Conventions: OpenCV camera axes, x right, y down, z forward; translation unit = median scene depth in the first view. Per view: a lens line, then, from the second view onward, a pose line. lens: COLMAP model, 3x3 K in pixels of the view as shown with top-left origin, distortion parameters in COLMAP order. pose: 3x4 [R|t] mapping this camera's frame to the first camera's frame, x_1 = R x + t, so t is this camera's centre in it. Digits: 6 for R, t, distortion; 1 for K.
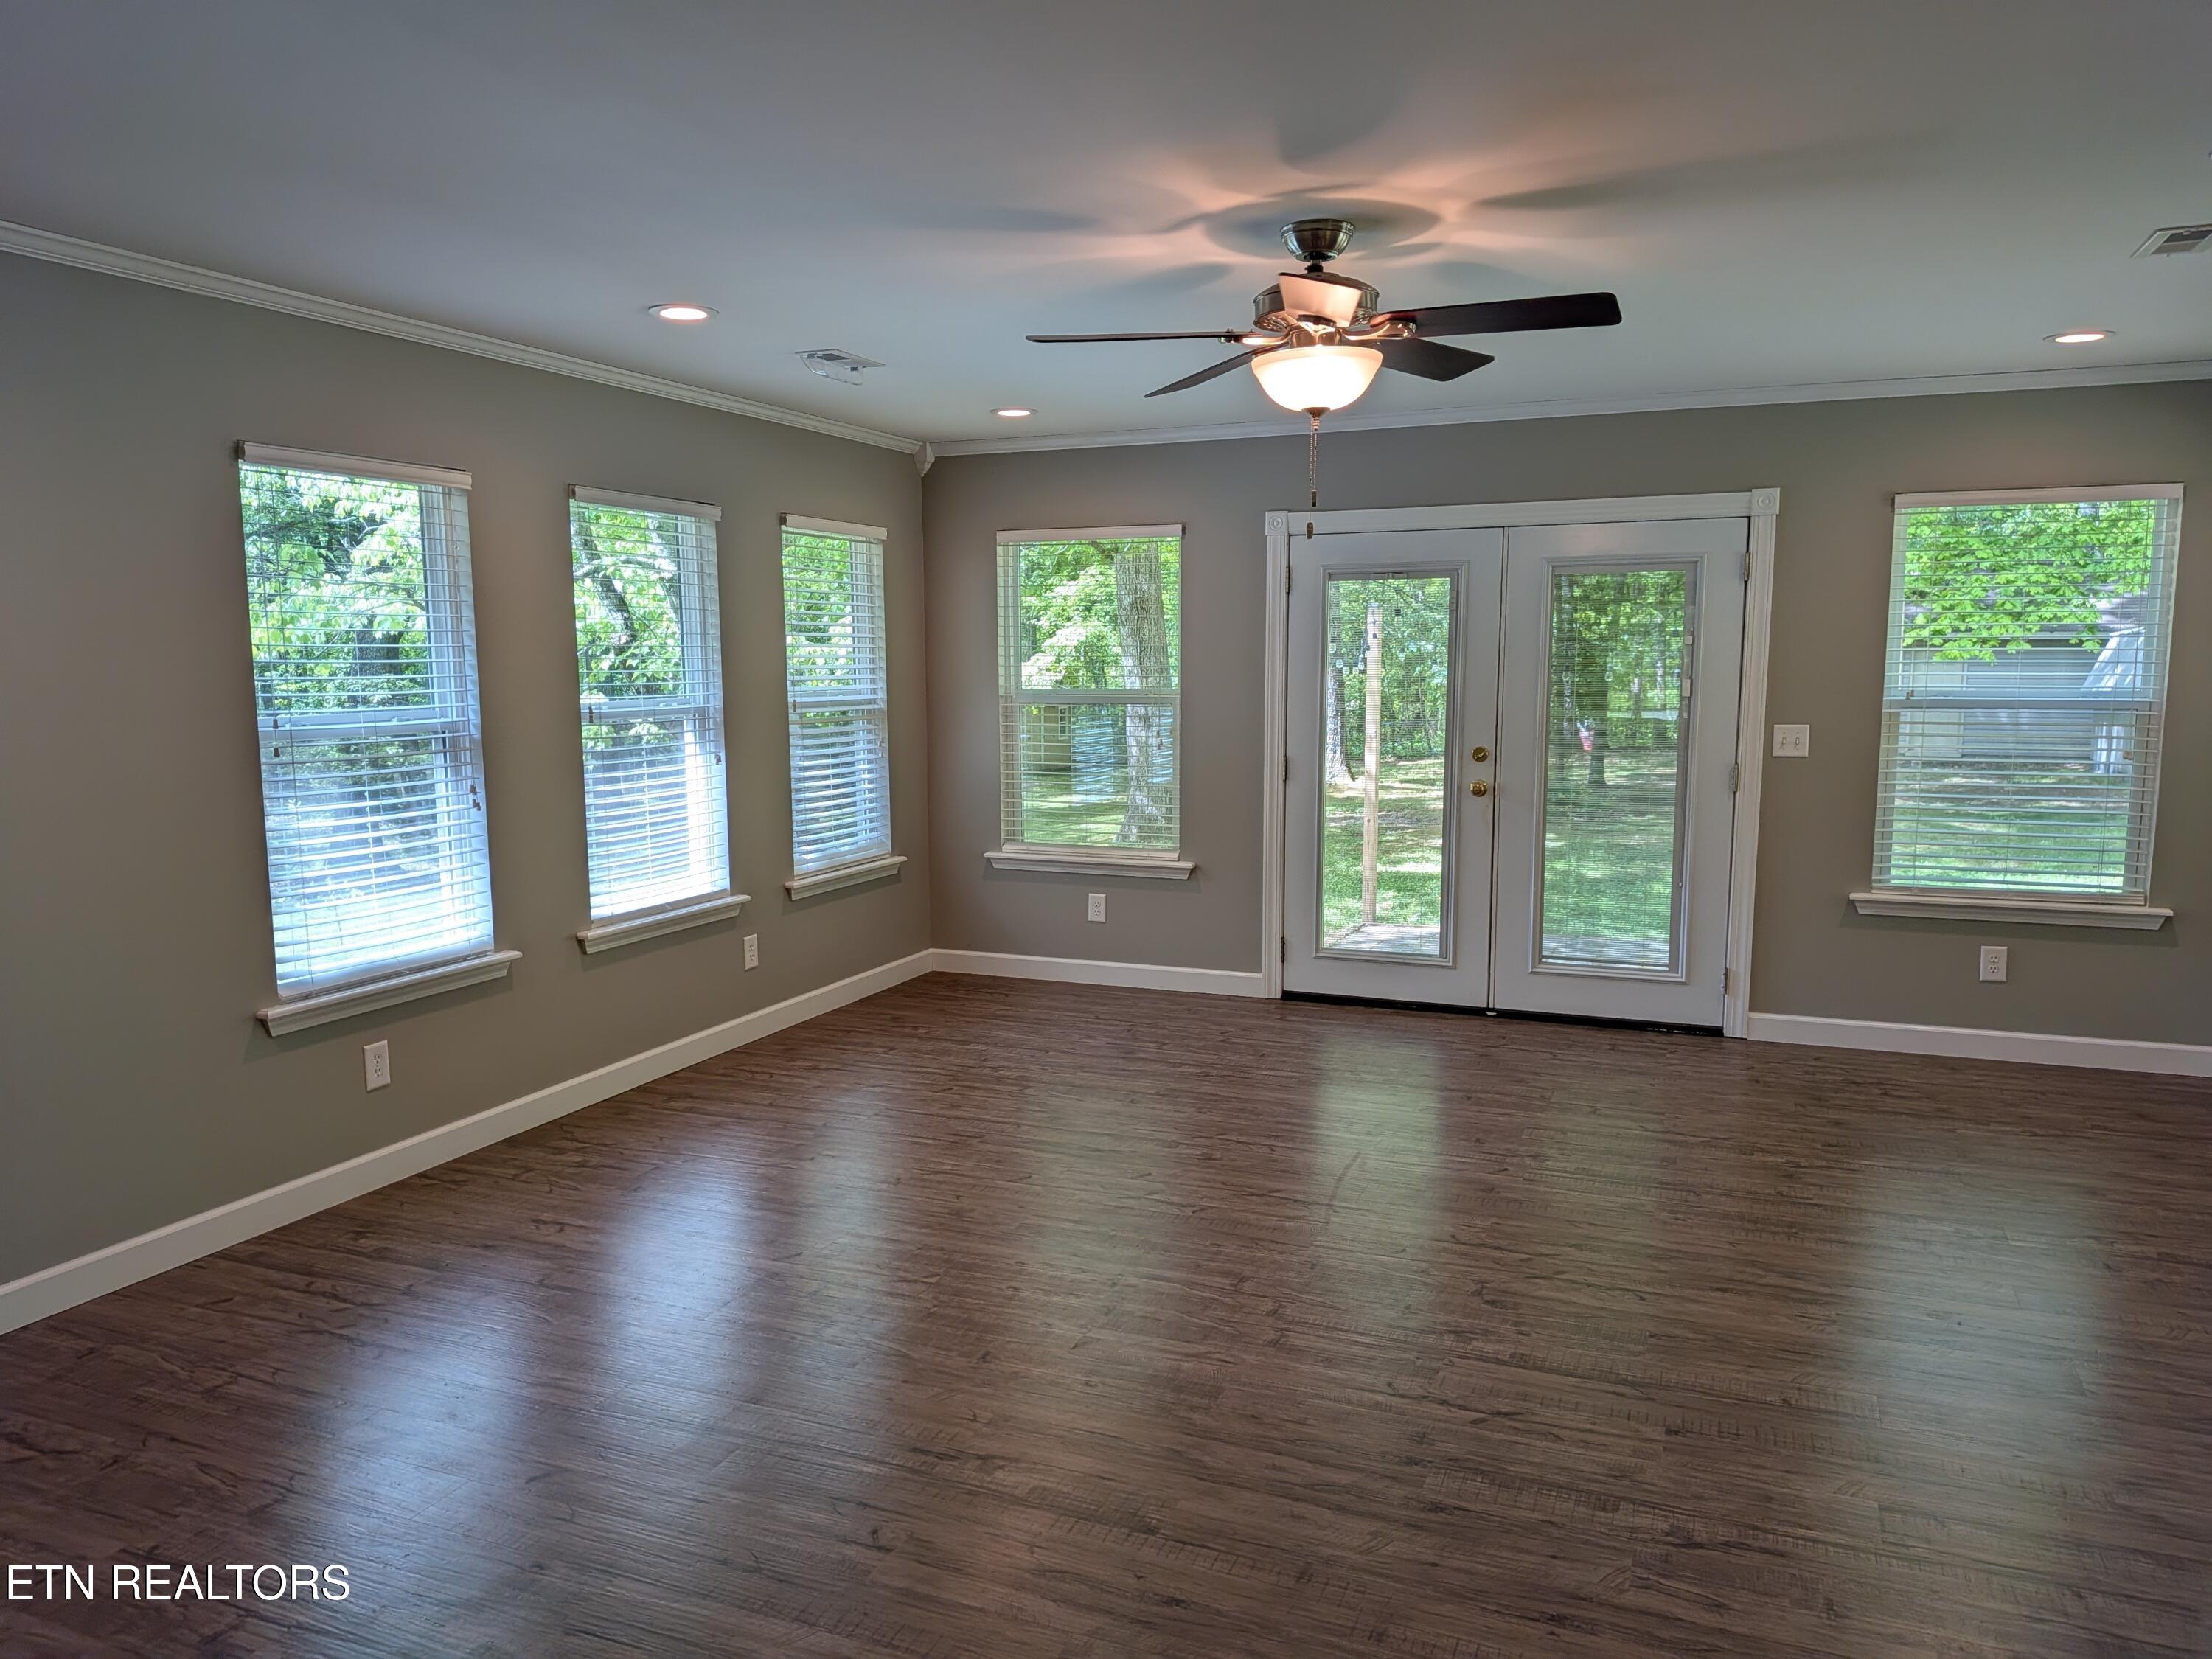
lens RADIAL K [[1568.8, 0, 1096.6], [0, 1568.8, 830.7], [0, 0, 1]] dist [0.093390, -0.144361]
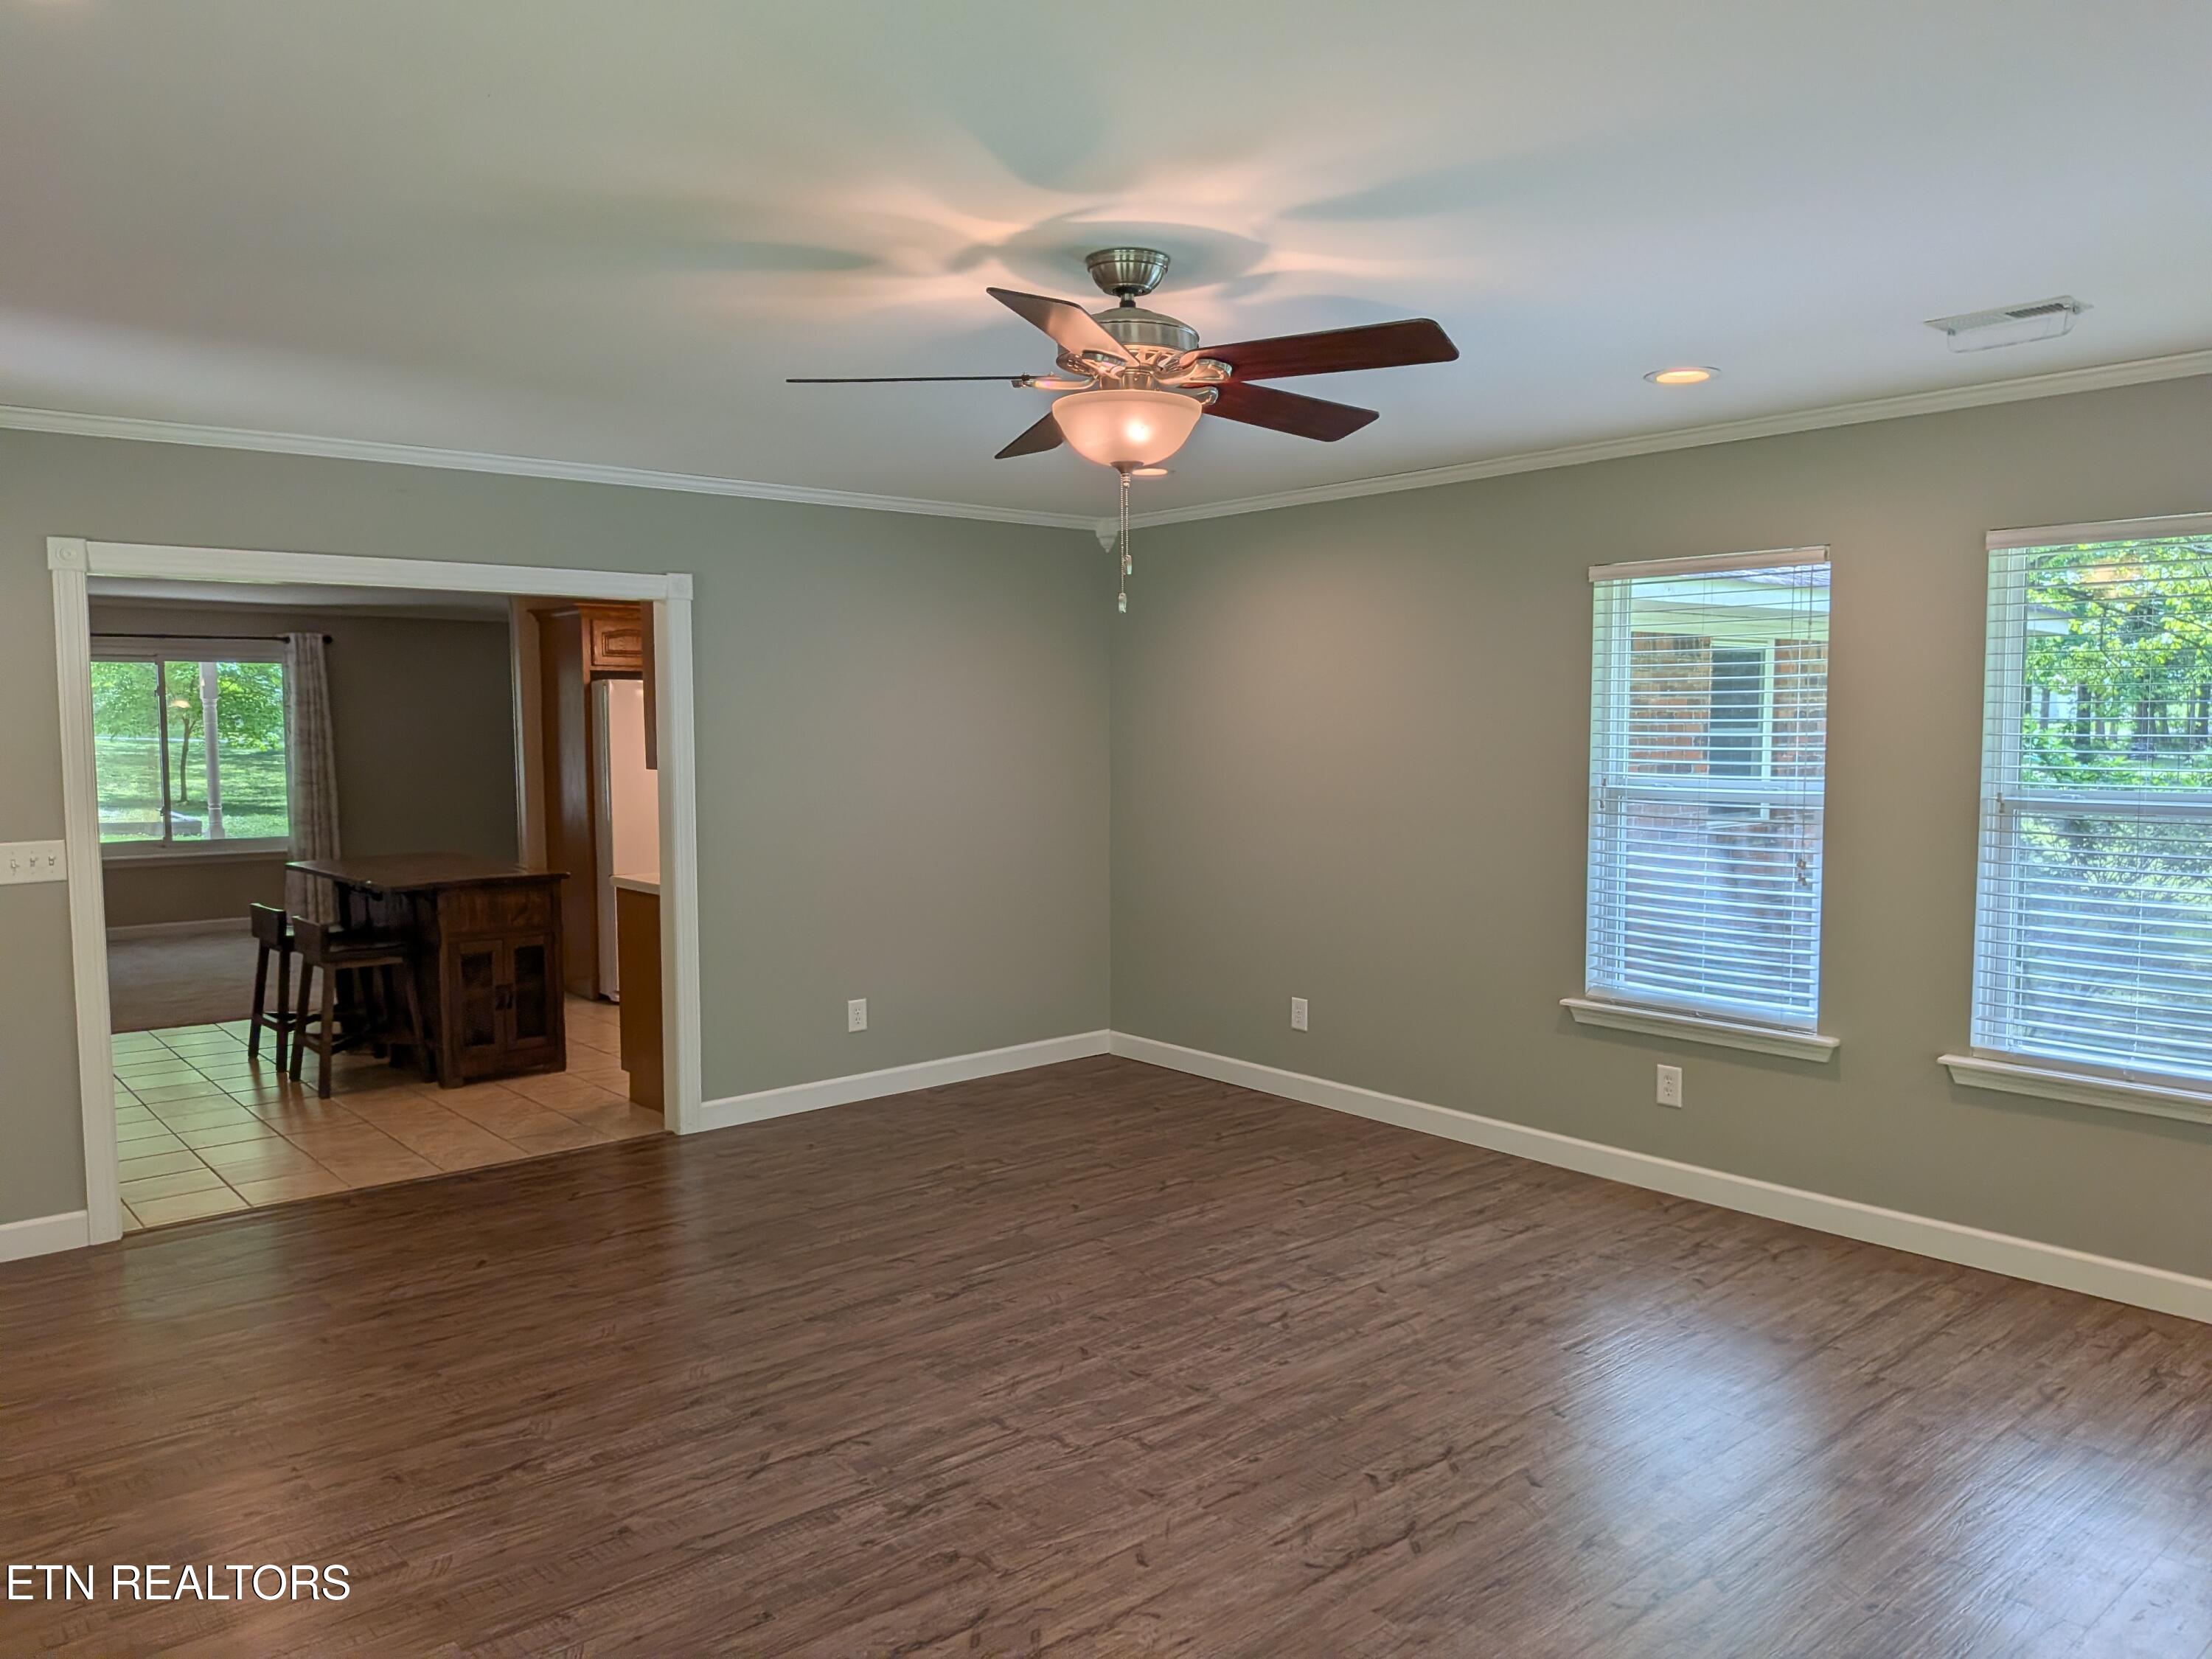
lens RADIAL K [[1584.9, 0, 1116.9], [0, 1584.9, 858.5], [0, 0, 1]] dist [0.098825, -0.185650]
pose [[-0.444004, 0.085369, -0.891949, 0.551163], [-0.096696, 0.985072, 0.142416, -0.104281], [0.890792, 0.149482, -0.429121, 0.836779]]
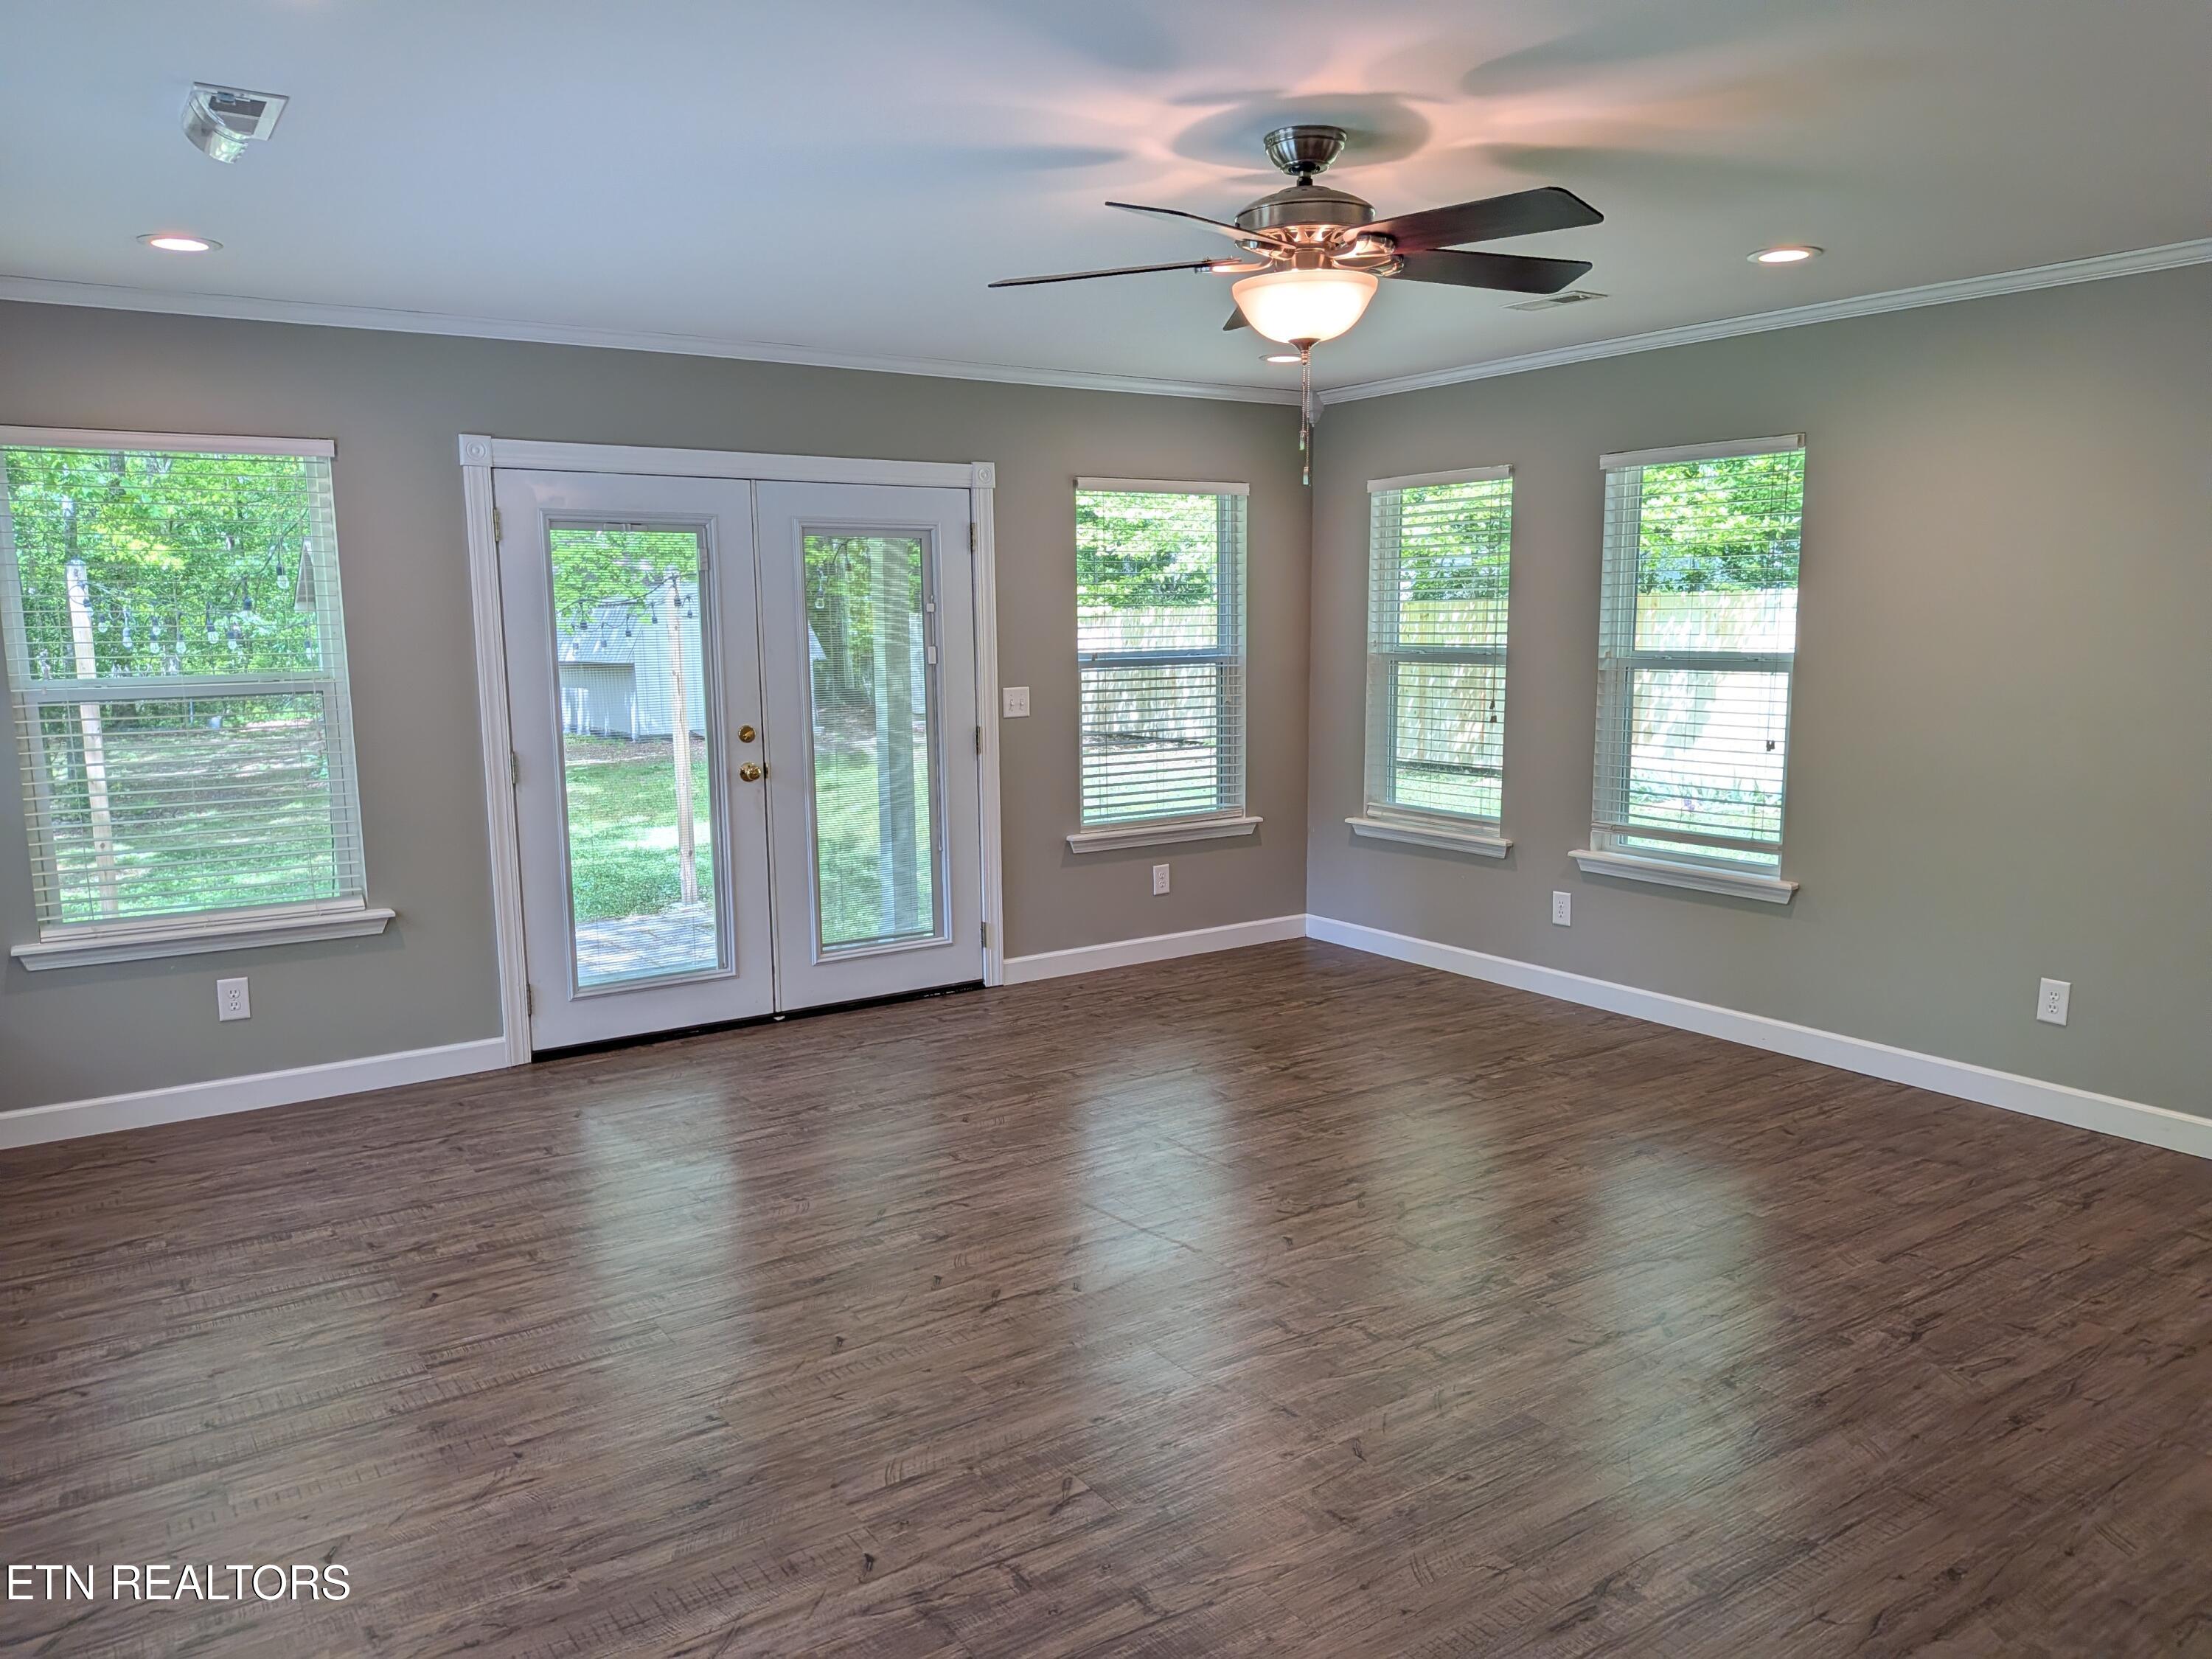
lens RADIAL K [[1568.8, 0, 1096.6], [0, 1568.8, 830.7], [0, 0, 1]] dist [0.093390, -0.144361]
pose [[0.551219, -0.115356, 0.826348, -0.420807], [0.102519, 0.992256, 0.070130, -0.039278], [-0.828039, 0.046060, 0.558776, 0.366357]]
